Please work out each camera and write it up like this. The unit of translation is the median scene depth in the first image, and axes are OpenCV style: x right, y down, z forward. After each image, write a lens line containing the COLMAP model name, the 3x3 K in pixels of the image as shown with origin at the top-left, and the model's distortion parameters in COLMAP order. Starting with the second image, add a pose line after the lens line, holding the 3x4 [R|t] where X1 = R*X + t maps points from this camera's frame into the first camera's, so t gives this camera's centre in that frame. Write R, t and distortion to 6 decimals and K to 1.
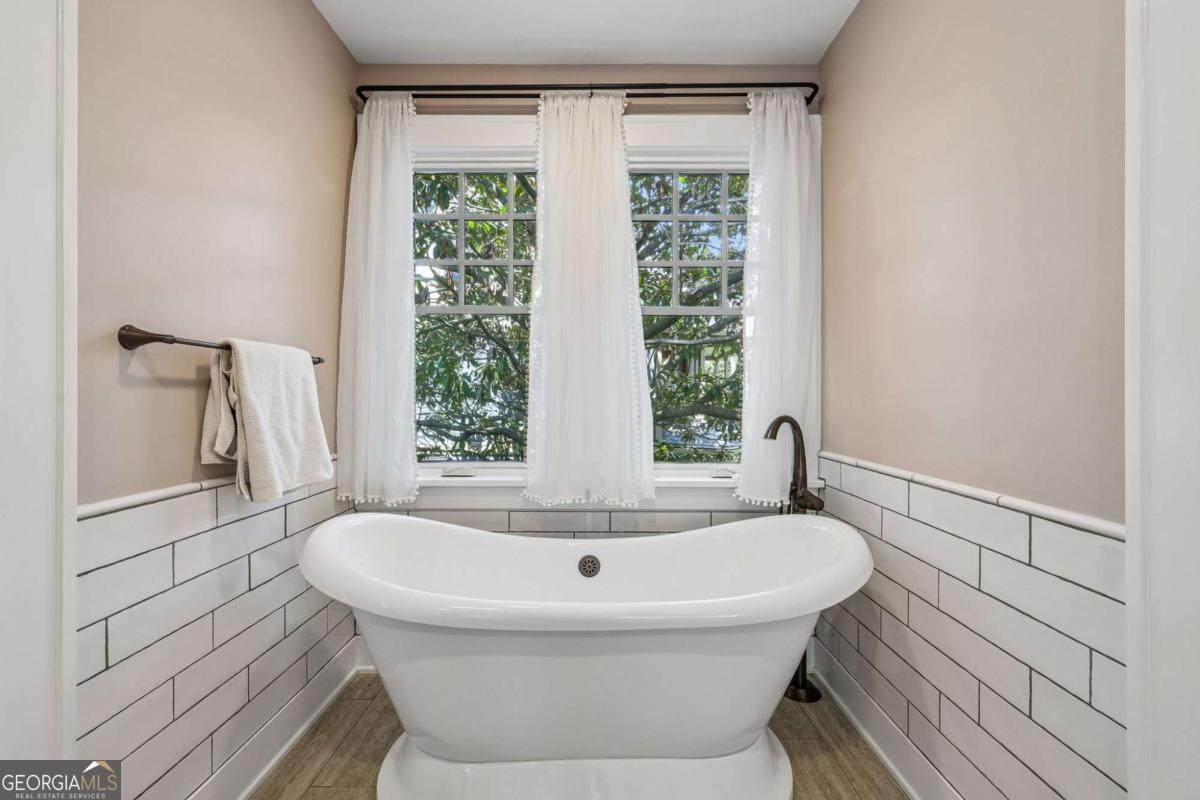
lens RADIAL K [[510.5, 0, 598.6], [0, 510.5, 399.5], [0, 0, 1]] dist [0.008007, 0.000210]
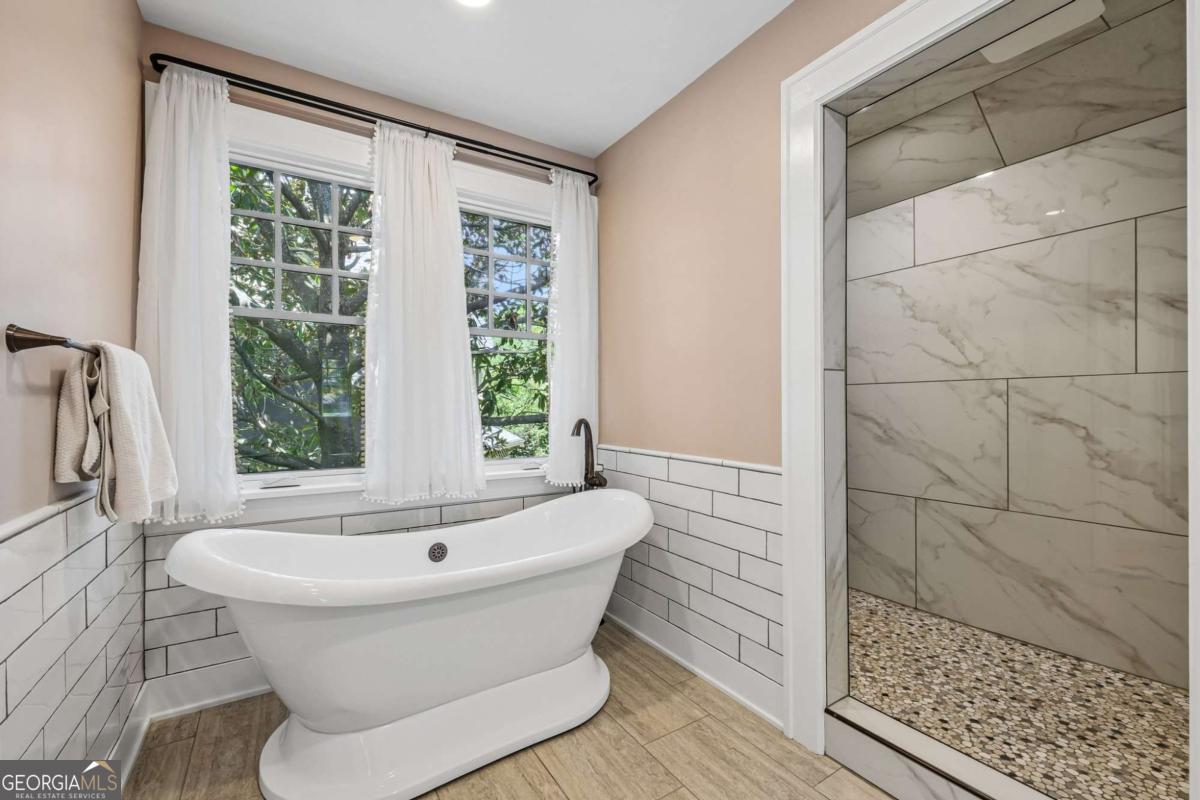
lens RADIAL K [[503.5, 0, 600.1], [0, 503.5, 406.3], [0, 0, 1]] dist [-0.000543, 0.000179]
pose [[0.844967, -0.004342, 0.534801, -0.293578], [0.004154, 0.999990, 0.001556, -0.001873], [-0.534802, 0.000907, 0.844977, -0.139787]]
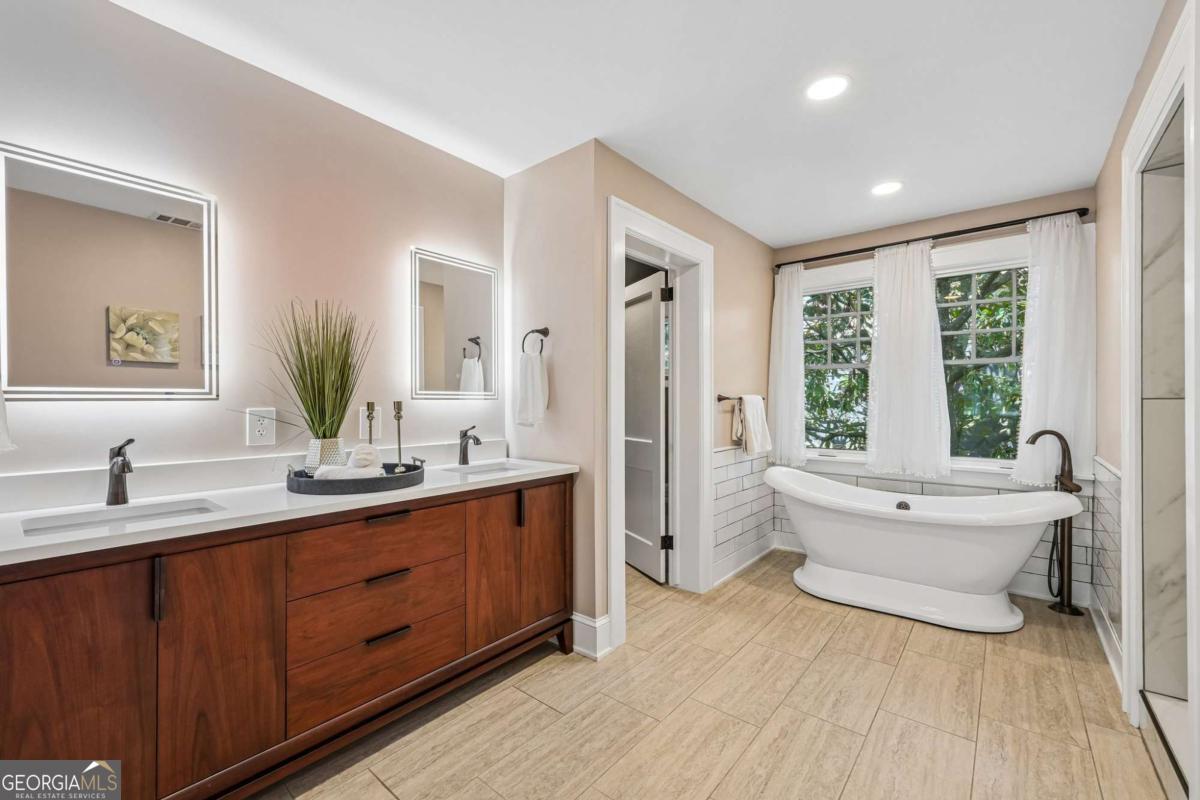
lens RADIAL K [[496.8, 0, 597.7], [0, 496.8, 402.0], [0, 0, 1]] dist [-0.000612, 0.000225]
pose [[0.770226, -0.000765, -0.637771, 0.260512], [0.000973, 1.000000, -0.000025, -0.054385], [0.637771, -0.000601, 0.770226, -1.027827]]
